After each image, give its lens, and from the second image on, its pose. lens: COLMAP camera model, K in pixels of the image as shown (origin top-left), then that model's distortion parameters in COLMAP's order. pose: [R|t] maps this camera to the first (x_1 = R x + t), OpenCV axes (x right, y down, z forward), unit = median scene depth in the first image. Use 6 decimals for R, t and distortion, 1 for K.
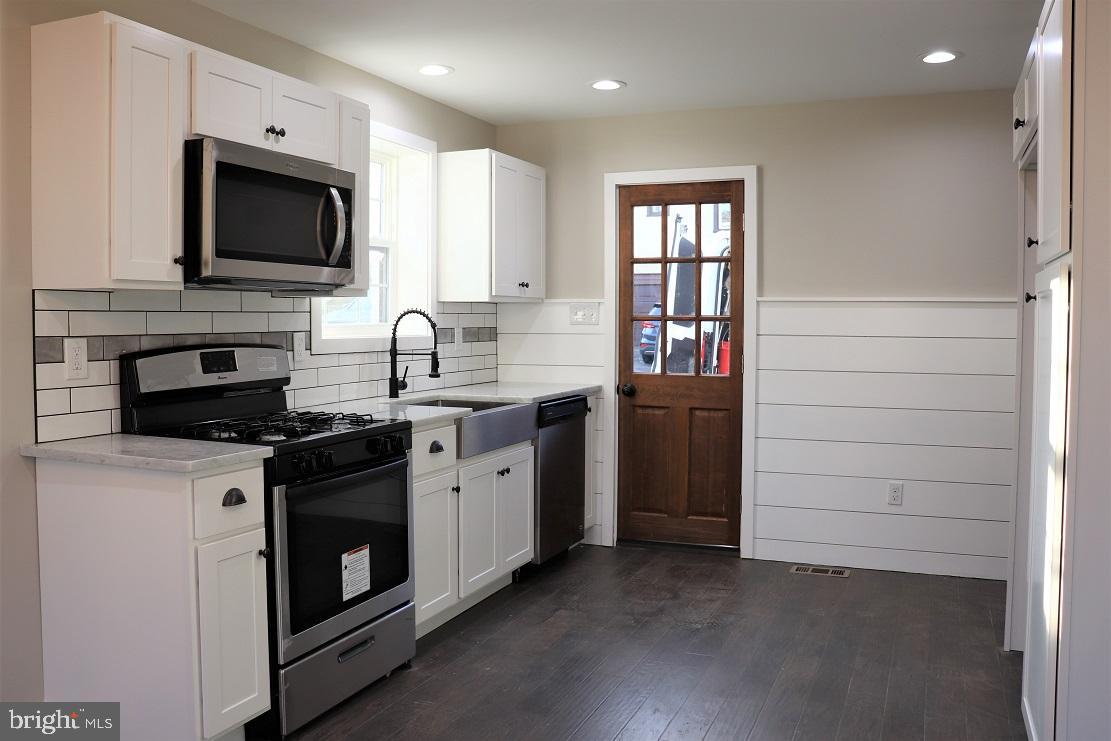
lens RADIAL K [[917.7, 0, 558.0], [0, 917.7, 364.2], [0, 0, 1]] dist [-0.164060, 0.131484]
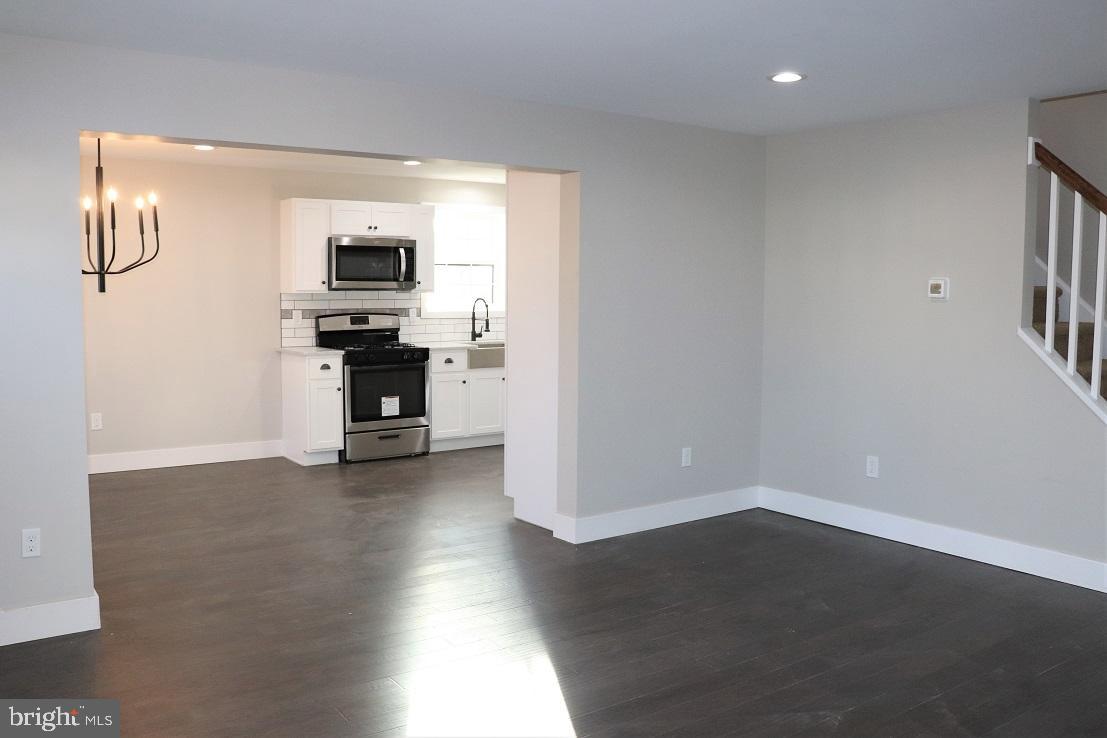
lens RADIAL K [[914.4, 0, 556.0], [0, 914.4, 362.8], [0, 0, 1]] dist [-0.164060, 0.131484]
pose [[0.850483, 0.044641, -0.524104, 1.431724], [-0.029571, 0.998874, 0.037093, 0.005507], [0.525170, -0.016049, 0.850846, -0.862324]]
